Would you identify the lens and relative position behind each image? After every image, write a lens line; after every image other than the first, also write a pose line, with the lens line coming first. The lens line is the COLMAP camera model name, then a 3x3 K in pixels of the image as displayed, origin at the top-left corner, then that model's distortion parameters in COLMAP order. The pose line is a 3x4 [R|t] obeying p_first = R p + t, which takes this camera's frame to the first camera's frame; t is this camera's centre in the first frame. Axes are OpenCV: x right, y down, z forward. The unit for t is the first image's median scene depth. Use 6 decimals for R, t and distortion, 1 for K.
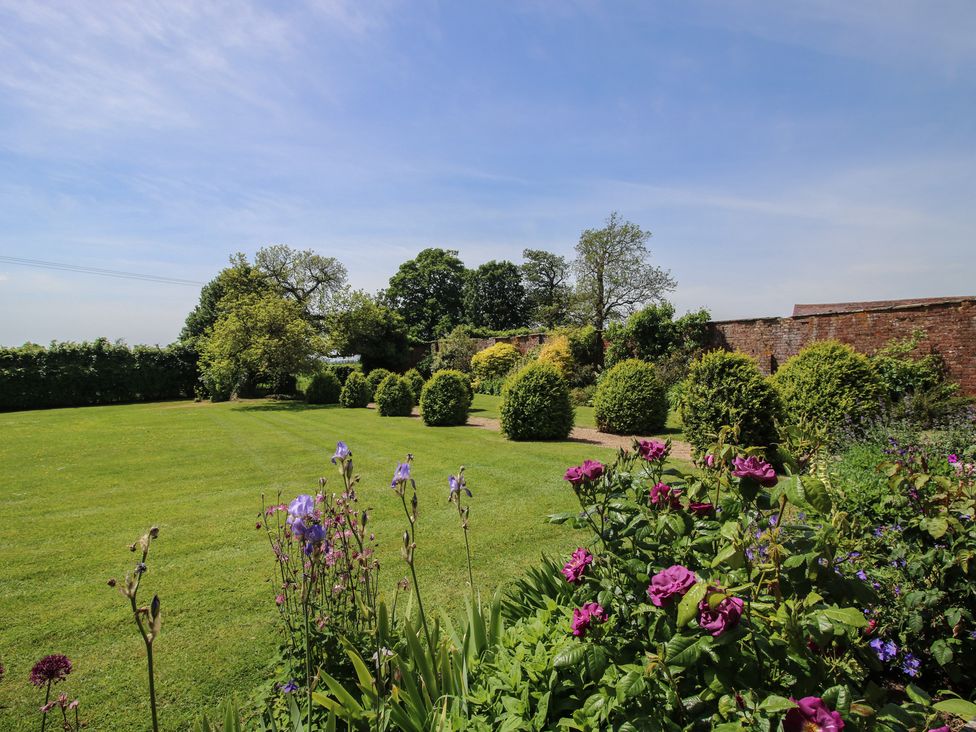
lens RADIAL K [[543.2, 0, 488.0], [0, 543.2, 366.0], [0, 0, 1]] dist [-0.003131, -0.001696]
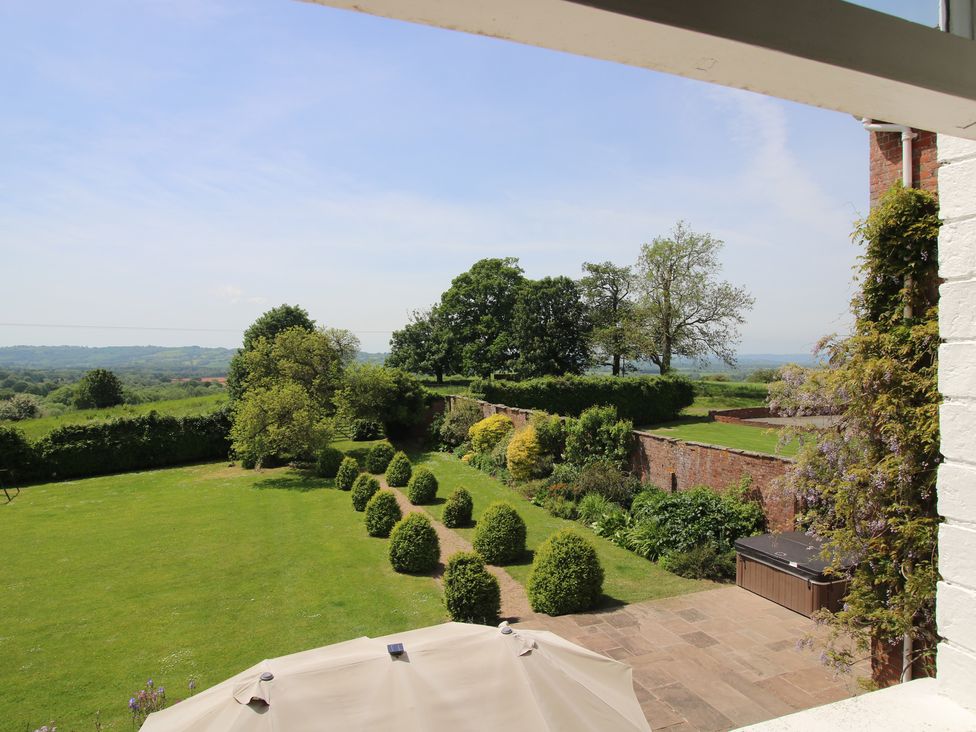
lens RADIAL K [[656.3, 0, 488.0], [0, 656.3, 366.0], [0, 0, 1]] dist [-0.005109, -0.001908]
pose [[0.985219, -0.007284, -0.171145, 0.103547], [0.011779, 0.999611, 0.025267, -0.077600], [0.170895, -0.026909, 0.984922, -0.112712]]
